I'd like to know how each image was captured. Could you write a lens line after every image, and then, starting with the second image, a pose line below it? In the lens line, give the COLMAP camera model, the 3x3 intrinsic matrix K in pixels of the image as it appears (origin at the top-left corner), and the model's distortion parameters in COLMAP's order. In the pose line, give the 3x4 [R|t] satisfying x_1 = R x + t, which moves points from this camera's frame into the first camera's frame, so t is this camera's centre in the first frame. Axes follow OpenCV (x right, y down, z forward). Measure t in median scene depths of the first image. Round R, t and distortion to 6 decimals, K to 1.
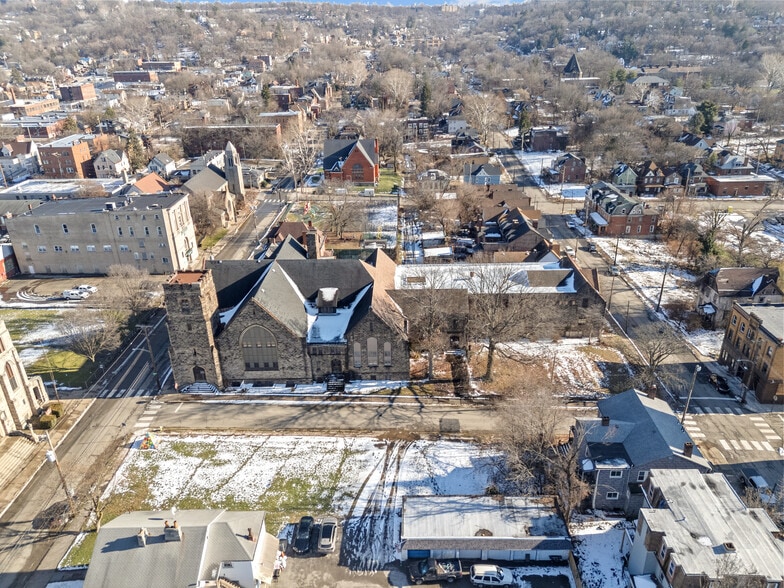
lens RADIAL K [[570.9, 0, 396.1], [0, 570.9, 292.2], [0, 0, 1]] dist [0.073064, -0.065264]
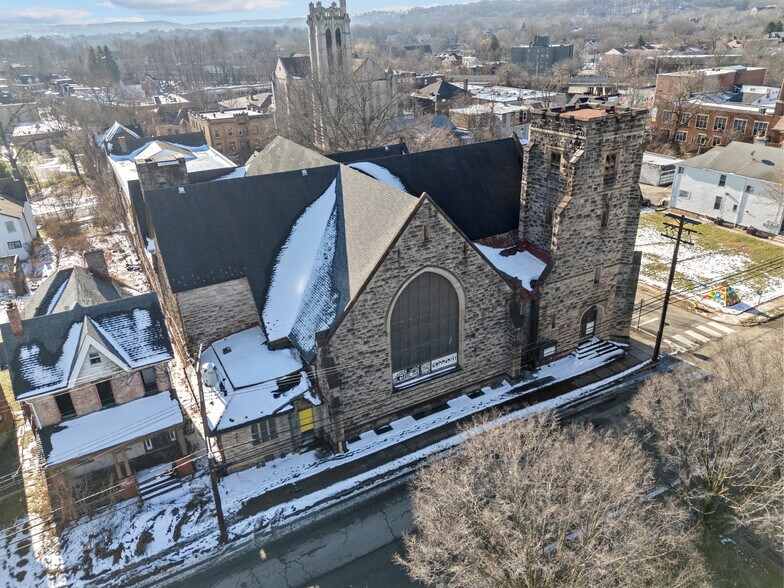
lens RADIAL K [[570.9, 0, 390.9], [0, 570.9, 292.3], [0, 0, 1]] dist [0.073064, -0.065264]
pose [[-0.480250, -0.339935, 0.808581, -0.671863], [0.410052, 0.727900, 0.549563, -0.228245], [-0.775382, 0.595488, -0.210183, 1.234655]]
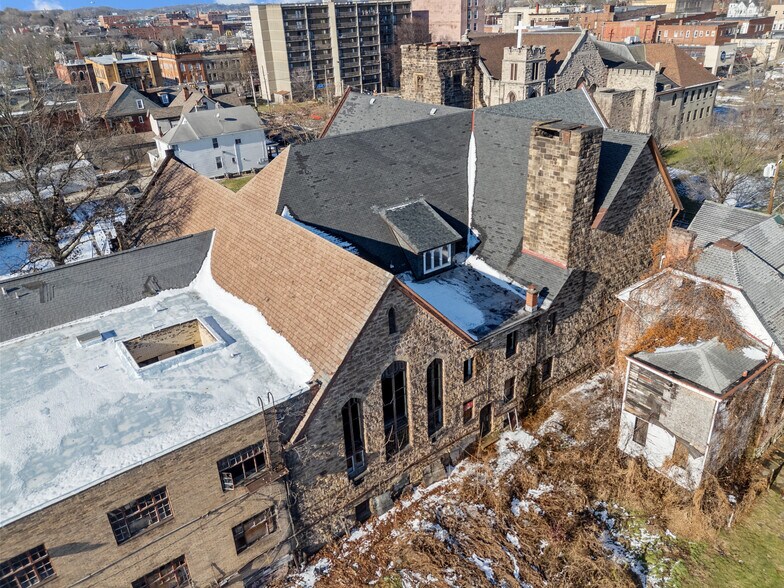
lens RADIAL K [[570.9, 0, 399.7], [0, 570.9, 293.3], [0, 0, 1]] dist [0.073064, -0.065264]
pose [[-0.786740, 0.324666, -0.525007, 0.099265], [-0.205969, 0.663698, 0.719084, -0.282550], [0.581908, 0.673867, -0.455287, 1.376489]]
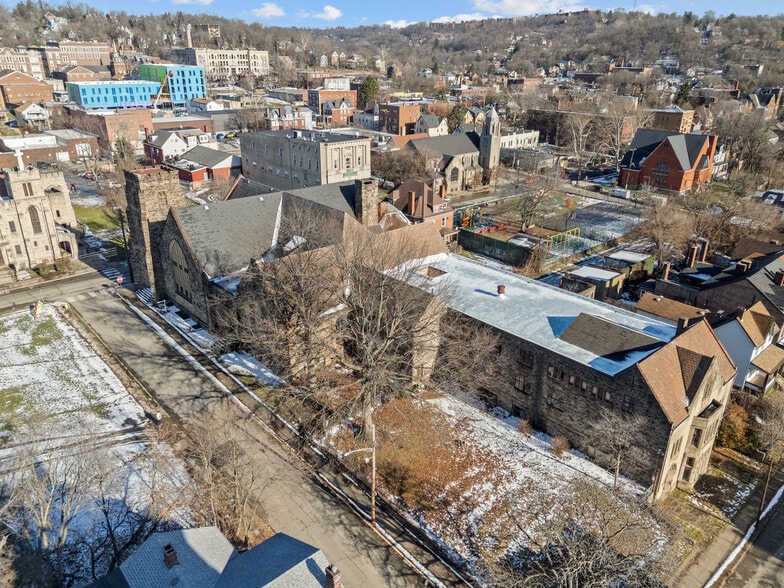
lens RADIAL K [[570.9, 0, 392.2], [0, 570.9, 292.7], [0, 0, 1]] dist [0.073064, -0.065264]
pose [[0.682395, 0.310493, -0.661764, 0.547035], [-0.330961, 0.938434, 0.099025, -0.059751], [0.651769, 0.151444, 0.743144, 0.559498]]
